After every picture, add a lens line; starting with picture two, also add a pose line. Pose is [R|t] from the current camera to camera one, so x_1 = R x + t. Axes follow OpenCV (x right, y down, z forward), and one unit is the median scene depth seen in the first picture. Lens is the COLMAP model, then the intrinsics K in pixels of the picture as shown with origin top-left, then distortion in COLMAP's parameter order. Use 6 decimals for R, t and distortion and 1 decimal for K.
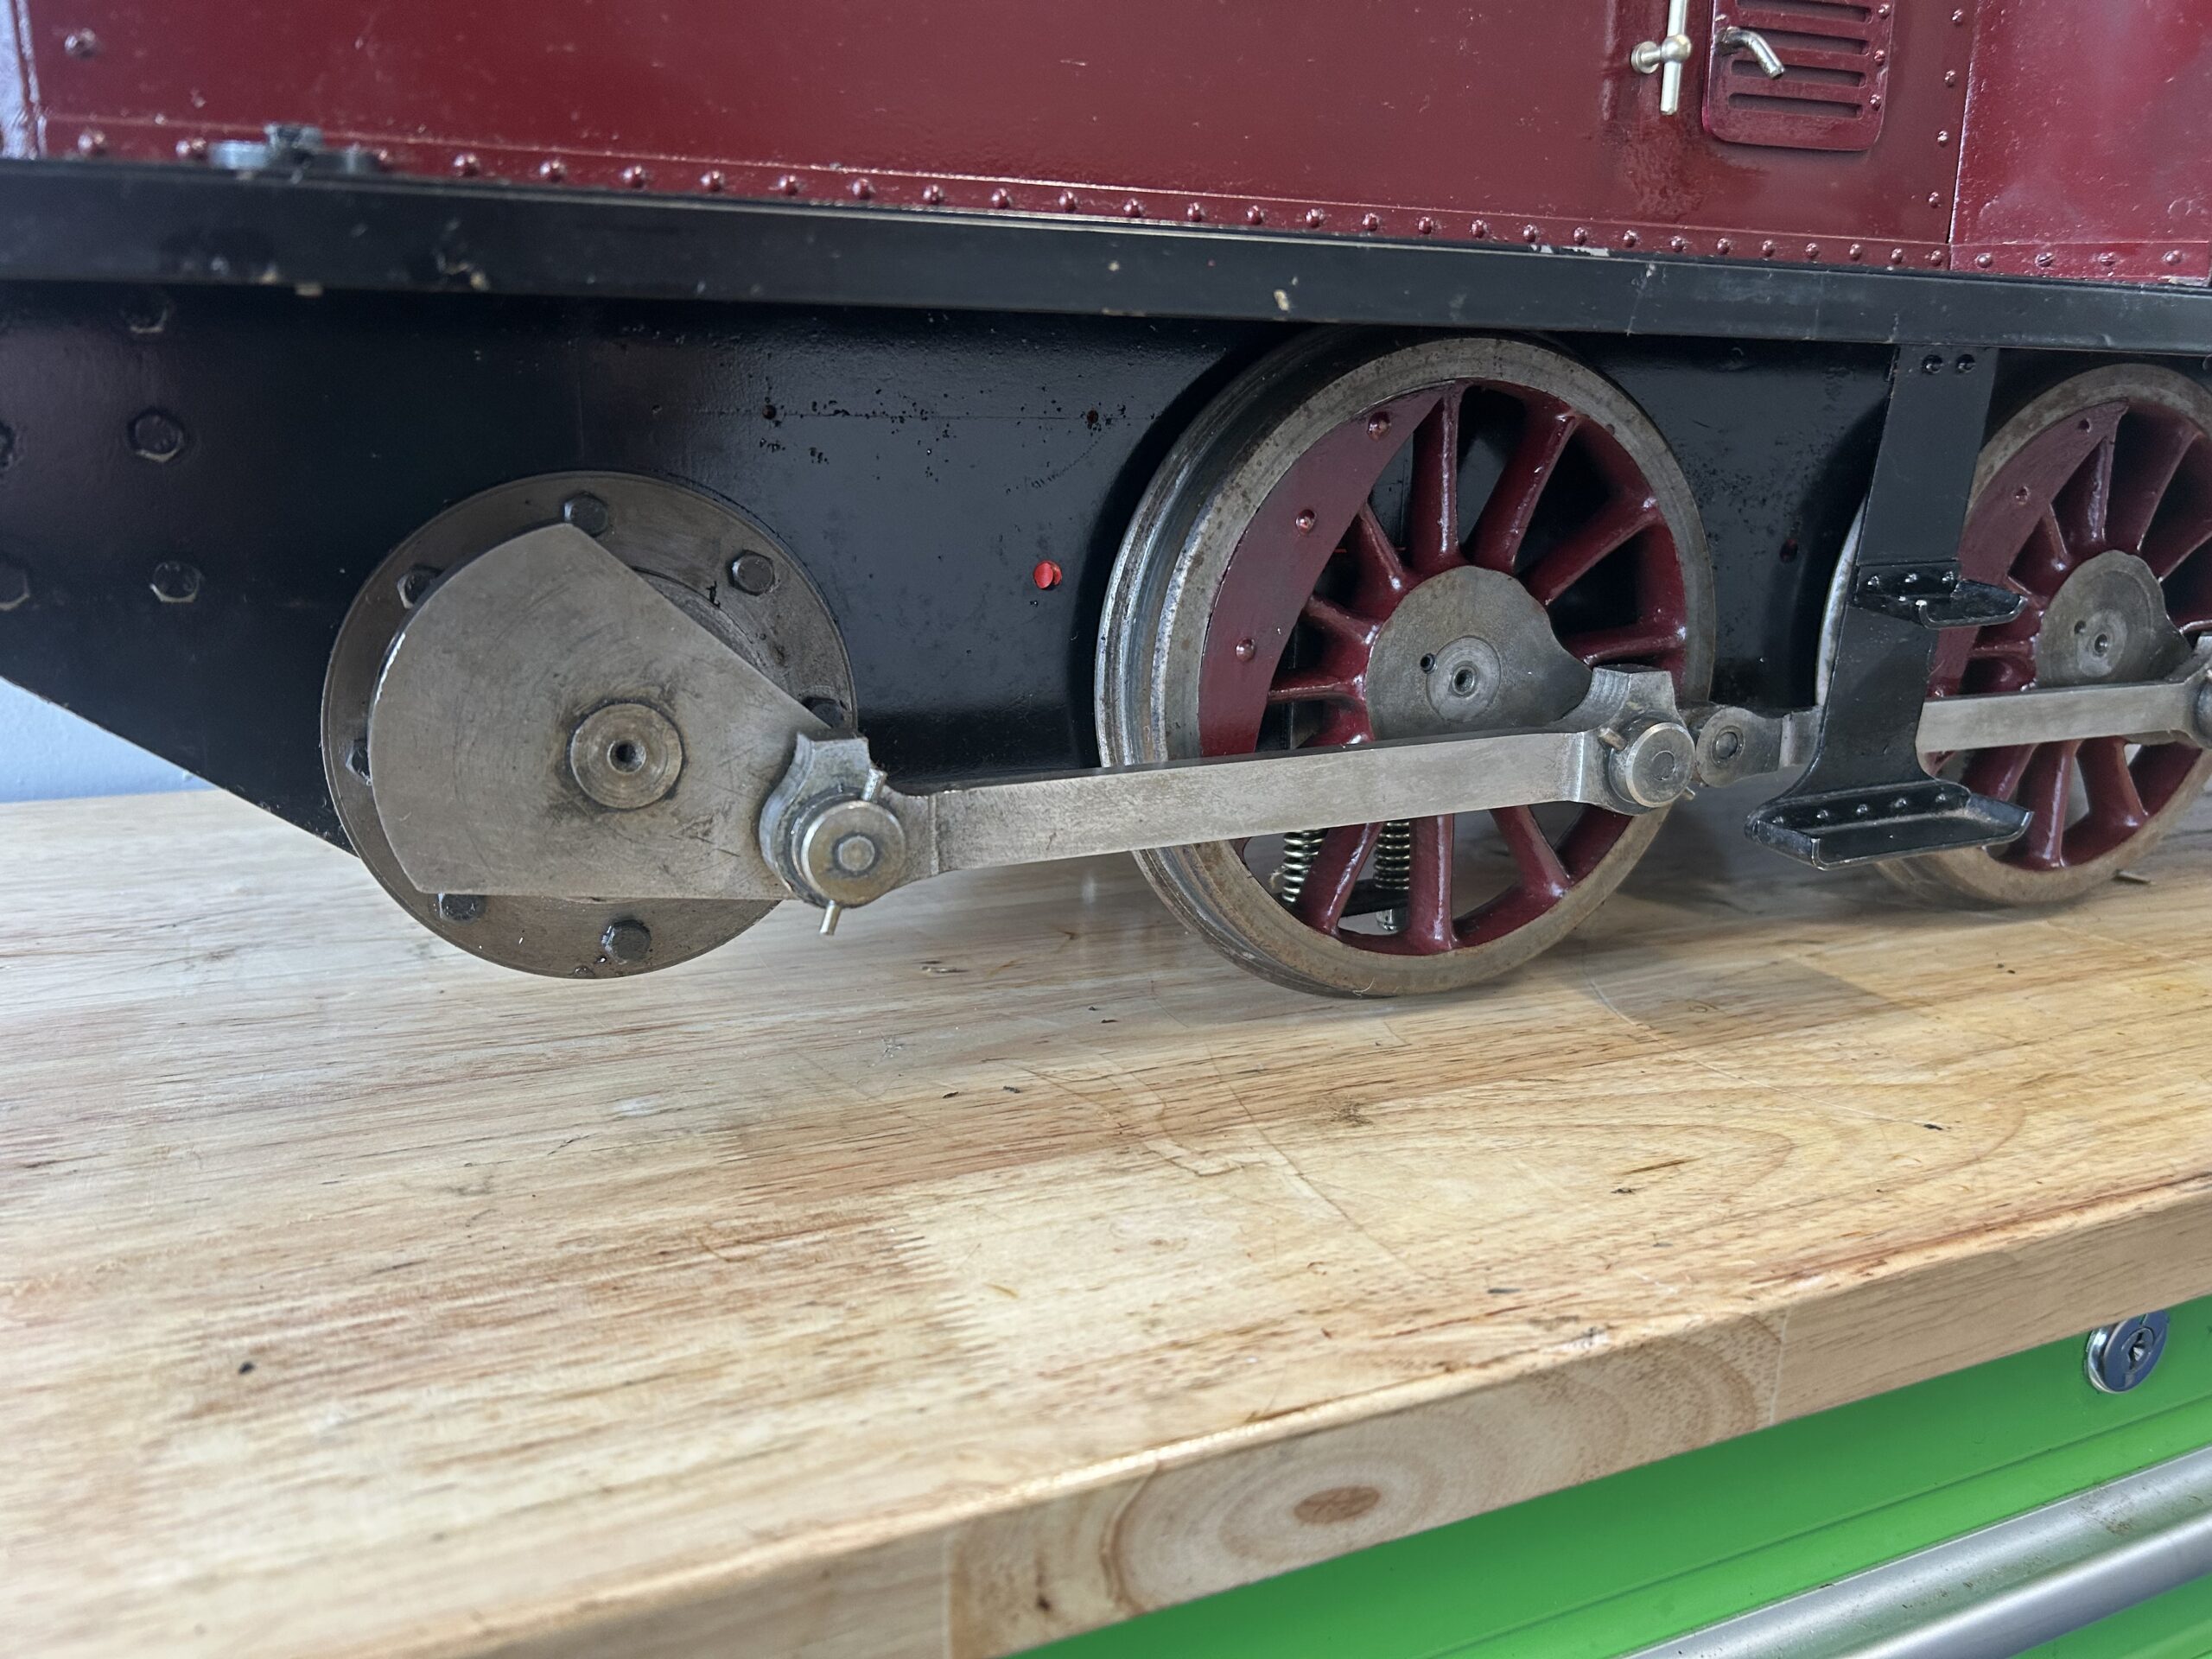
lens RADIAL K [[1681.9, 0, 1108.0], [0, 1681.9, 815.8], [0, 0, 1]] dist [0.026777, -0.034447]
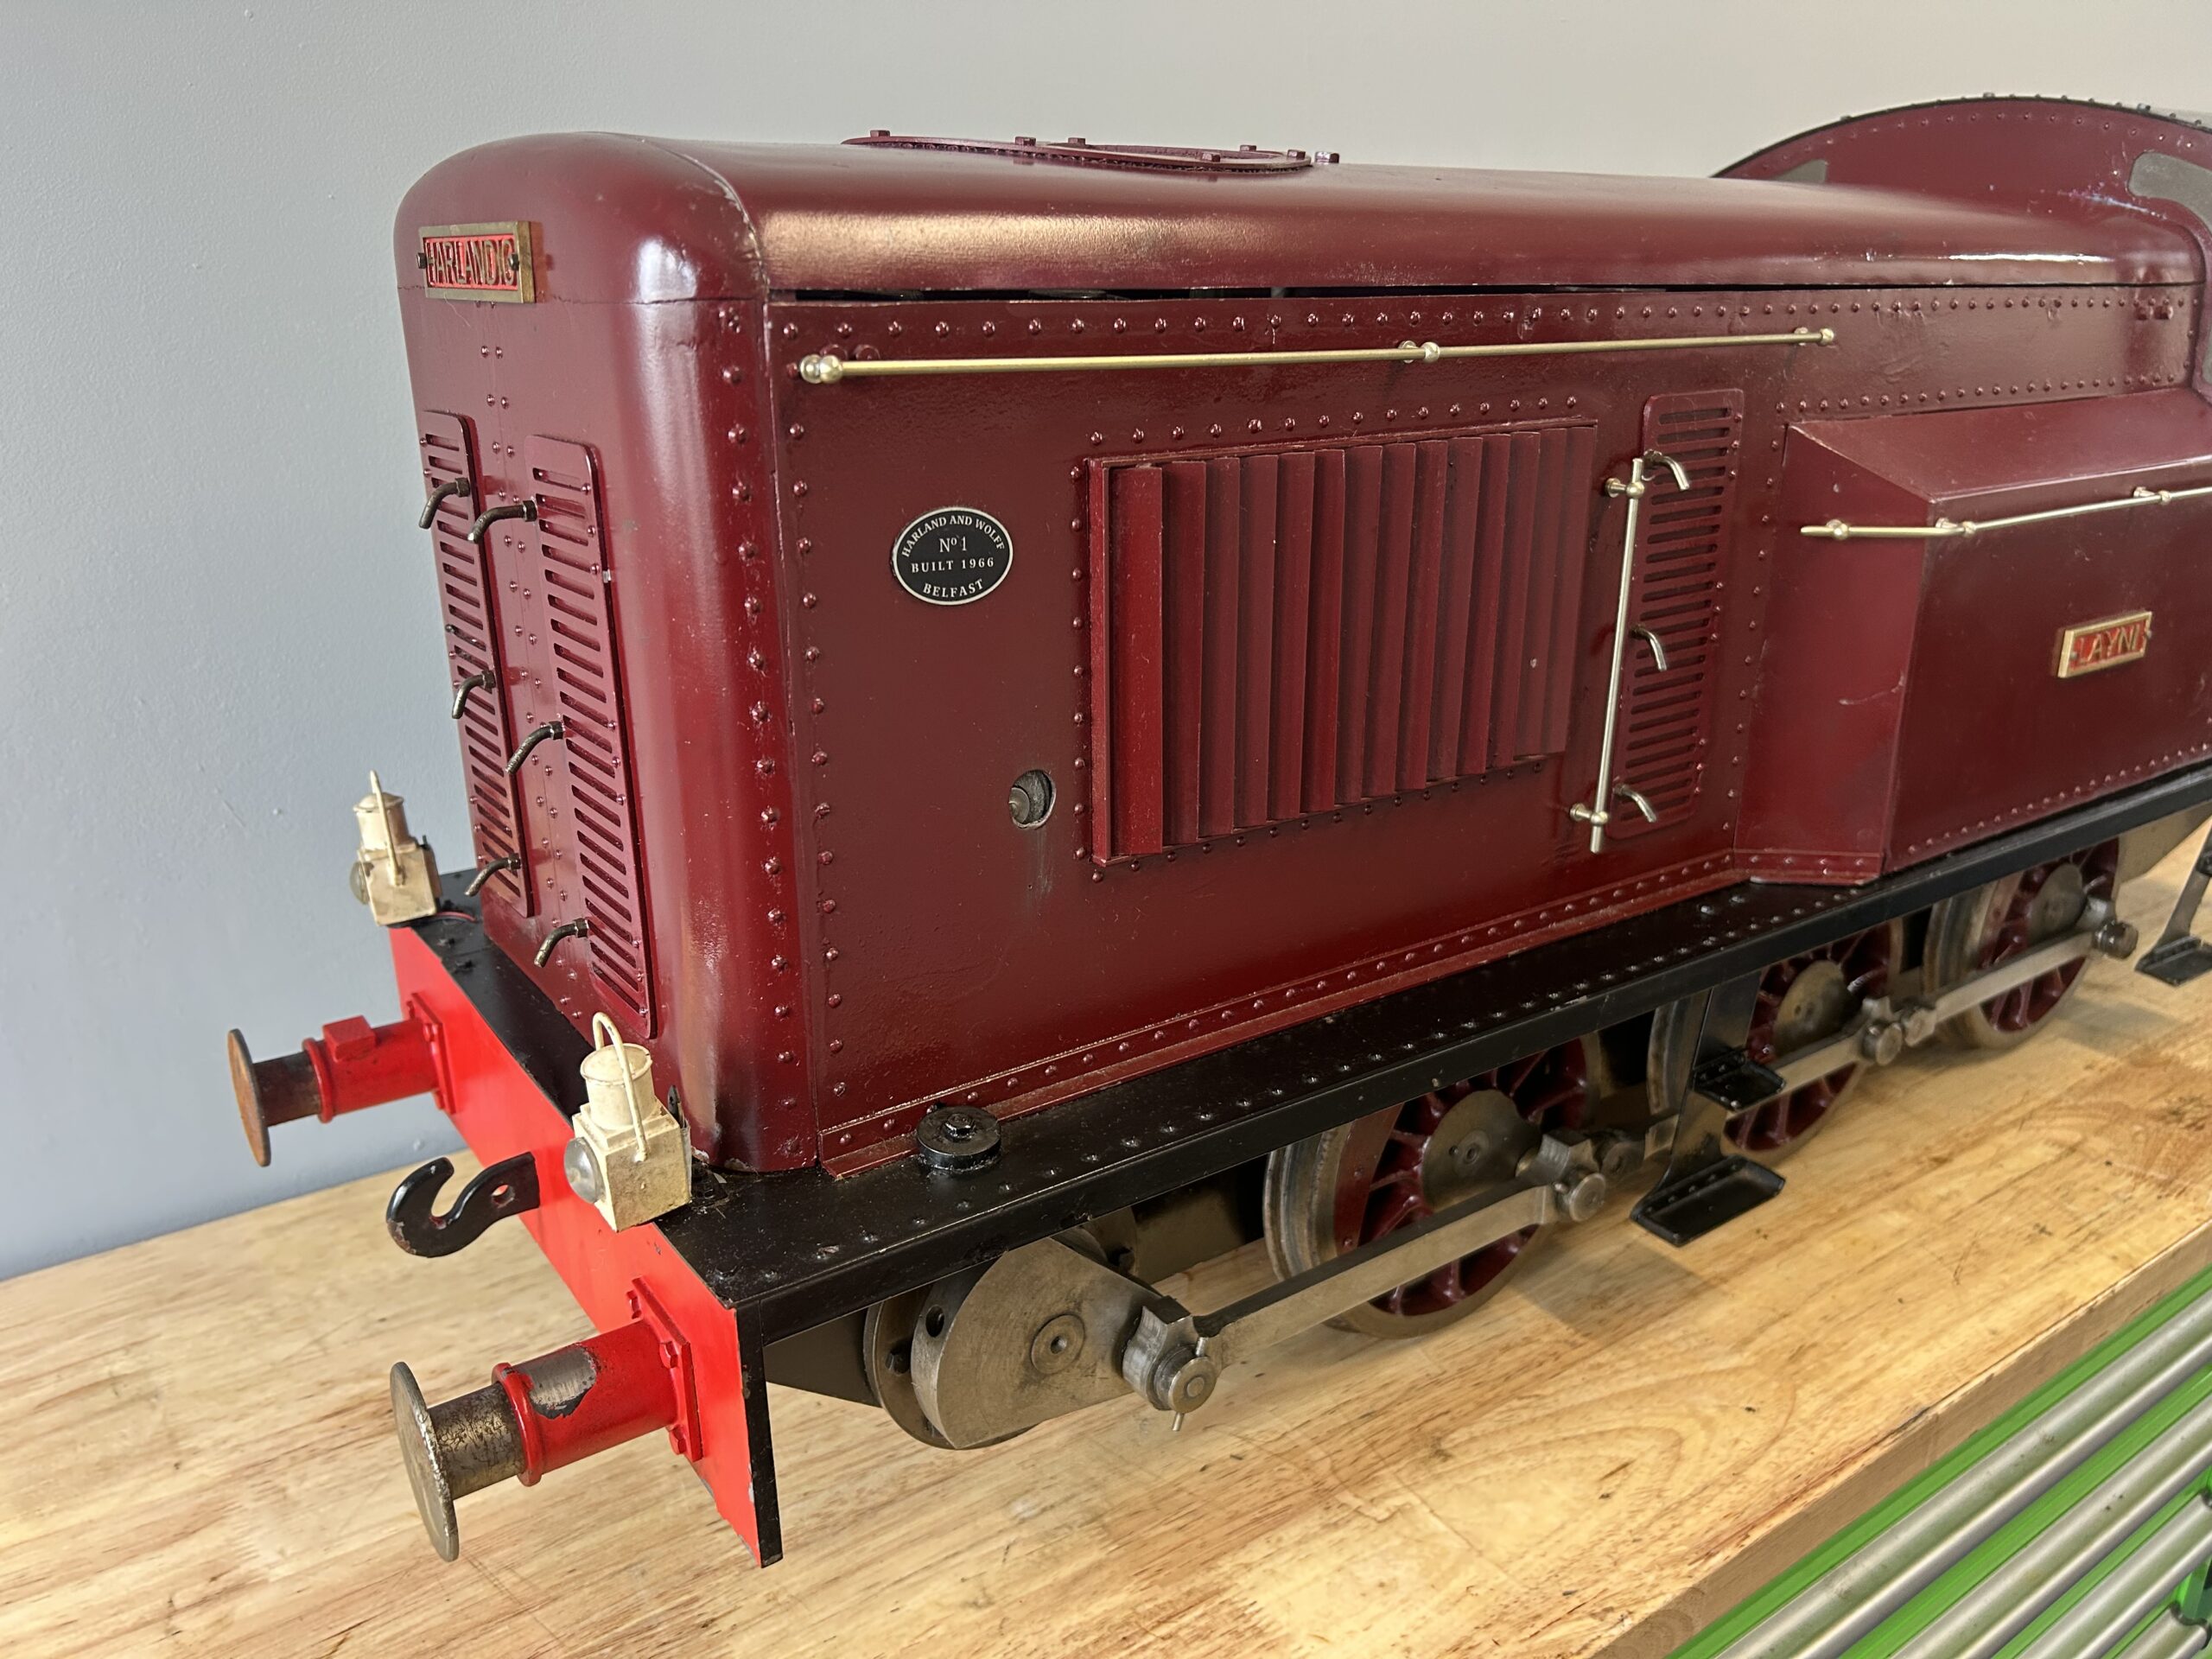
lens RADIAL K [[1681.9, 0, 1098.0], [0, 1681.9, 820.6], [0, 0, 1]] dist [0.026777, -0.034447]
pose [[0.981047, -0.071420, 0.180128, -0.498142], [0.055292, 0.994127, 0.093025, -0.692591], [-0.185714, -0.081302, 0.979235, -0.602787]]
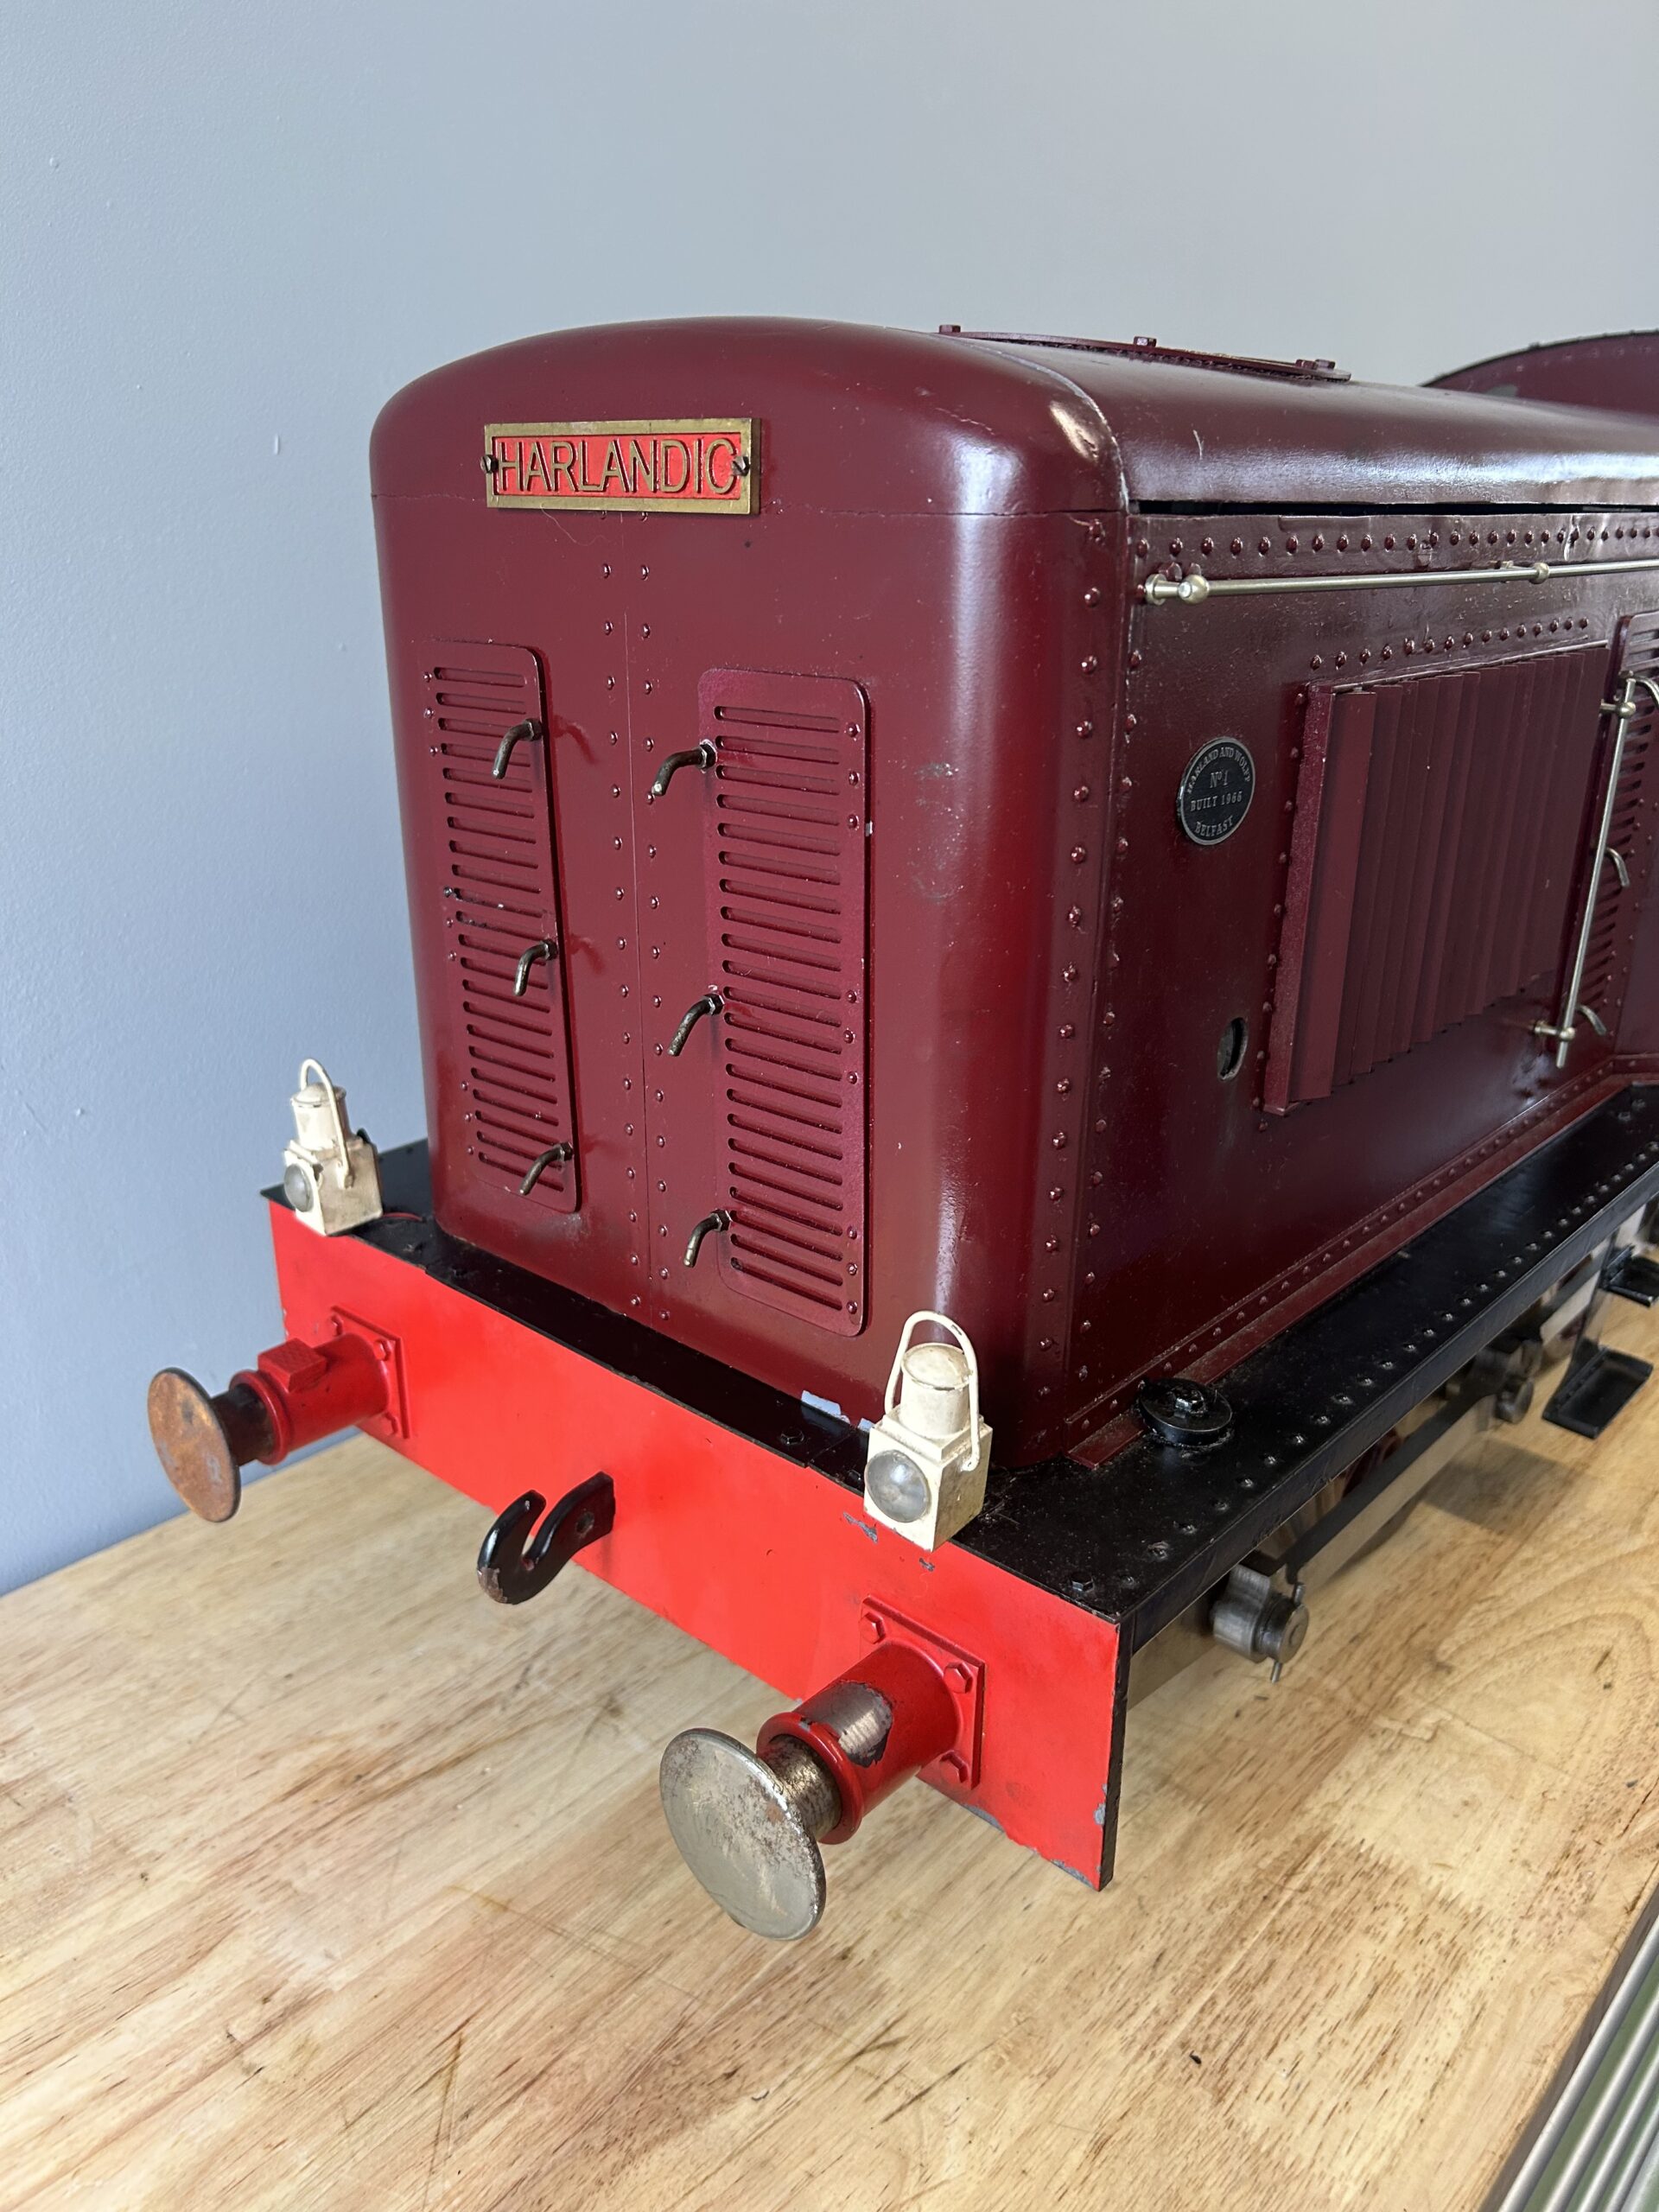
lens RADIAL K [[1681.9, 0, 796.7], [0, 1681.9, 1108.3], [0, 0, 1]] dist [0.026777, -0.034447]
pose [[0.915950, -0.140713, 0.375814, -1.129306], [0.093395, 0.985540, 0.141381, -0.756863], [-0.390274, -0.094398, 0.915847, -0.298945]]
